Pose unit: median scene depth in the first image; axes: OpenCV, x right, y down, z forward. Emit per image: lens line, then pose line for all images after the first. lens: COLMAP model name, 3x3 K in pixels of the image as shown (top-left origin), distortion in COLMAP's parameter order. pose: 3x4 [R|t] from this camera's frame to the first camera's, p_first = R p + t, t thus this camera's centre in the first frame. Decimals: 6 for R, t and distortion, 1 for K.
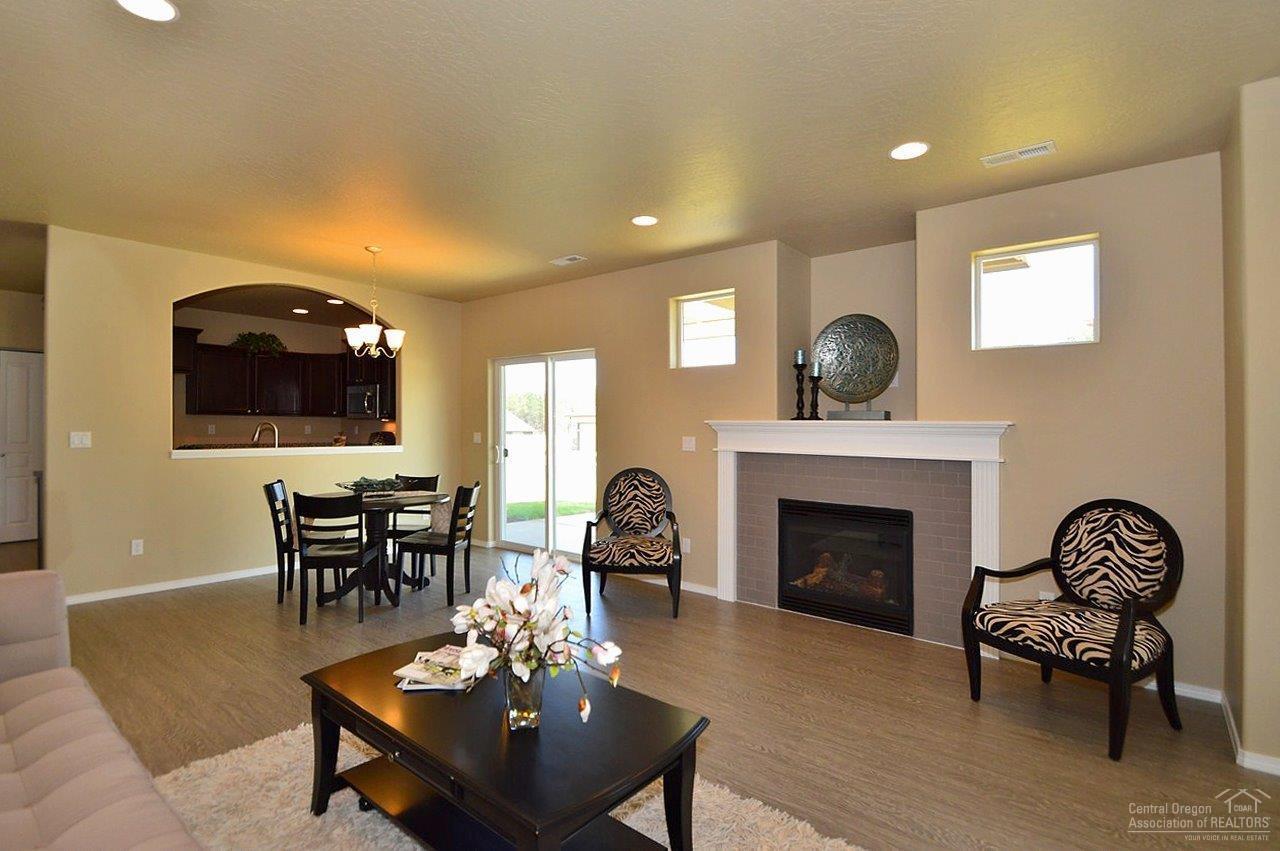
lens RADIAL K [[564.9, 0, 639.4], [0, 564.9, 432.3], [0, 0, 1]] dist [-0.009519, -0.000236]
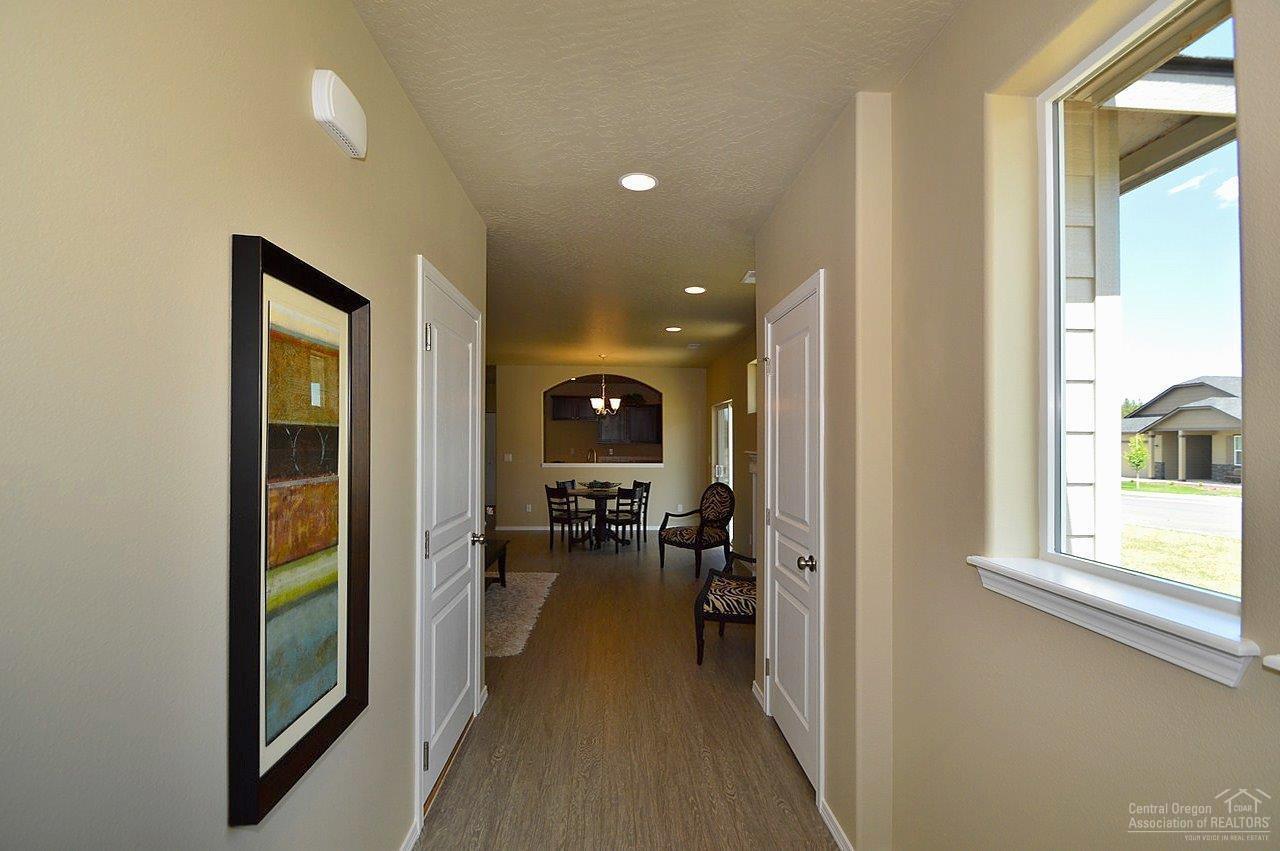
lens RADIAL K [[564.9, 0, 639.4], [0, 564.9, 432.3], [0, 0, 1]] dist [-0.009519, -0.000236]
pose [[0.688174, -0.017983, -0.725323, 0.945094], [-0.004589, 0.999565, -0.029136, -0.022717], [0.725531, 0.023379, 0.687792, -0.181343]]
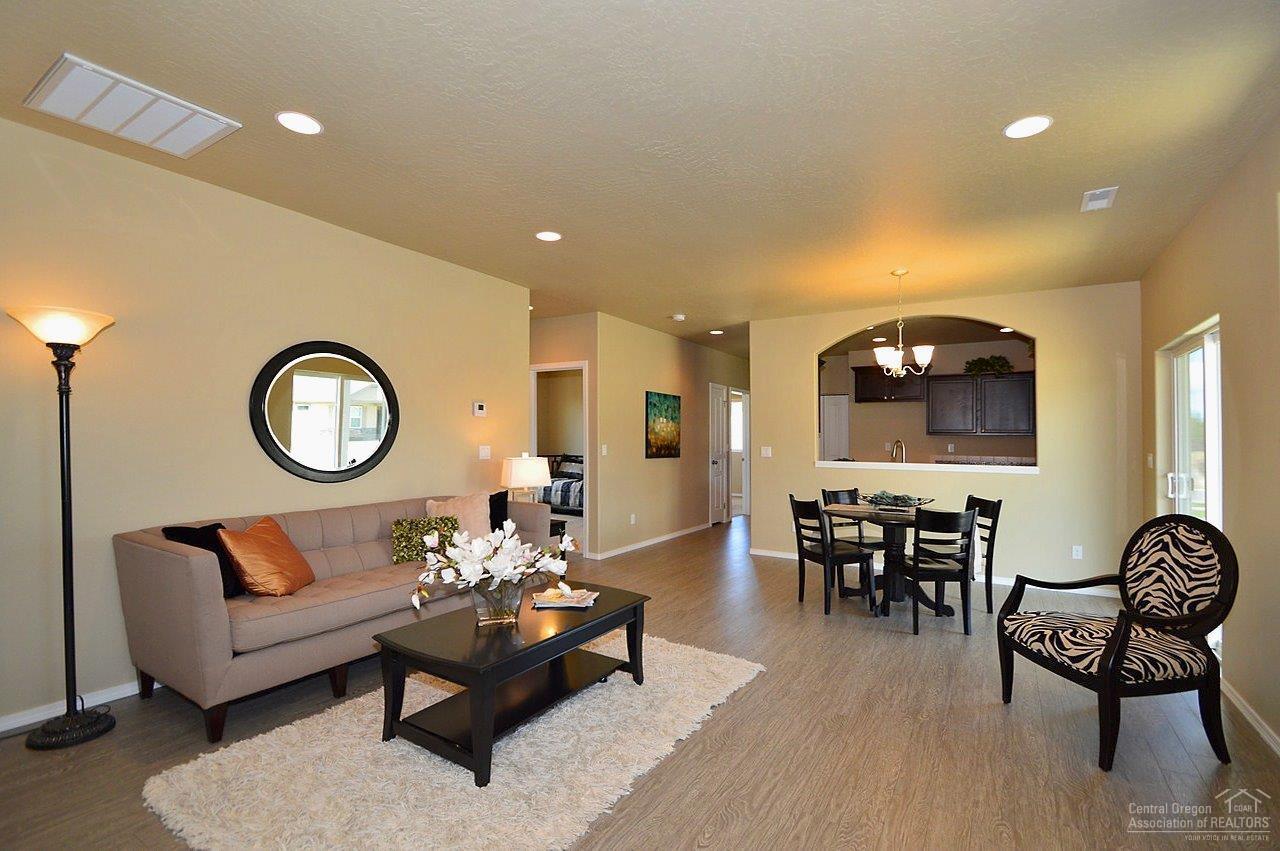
lens RADIAL K [[564.9, 0, 639.4], [0, 564.9, 432.3], [0, 0, 1]] dist [-0.009519, -0.000236]
pose [[0.141888, -0.021556, -0.989648, 0.487894], [-0.016186, 0.999579, -0.024093, 0.002522], [0.989750, 0.019437, 0.141479, 0.377691]]
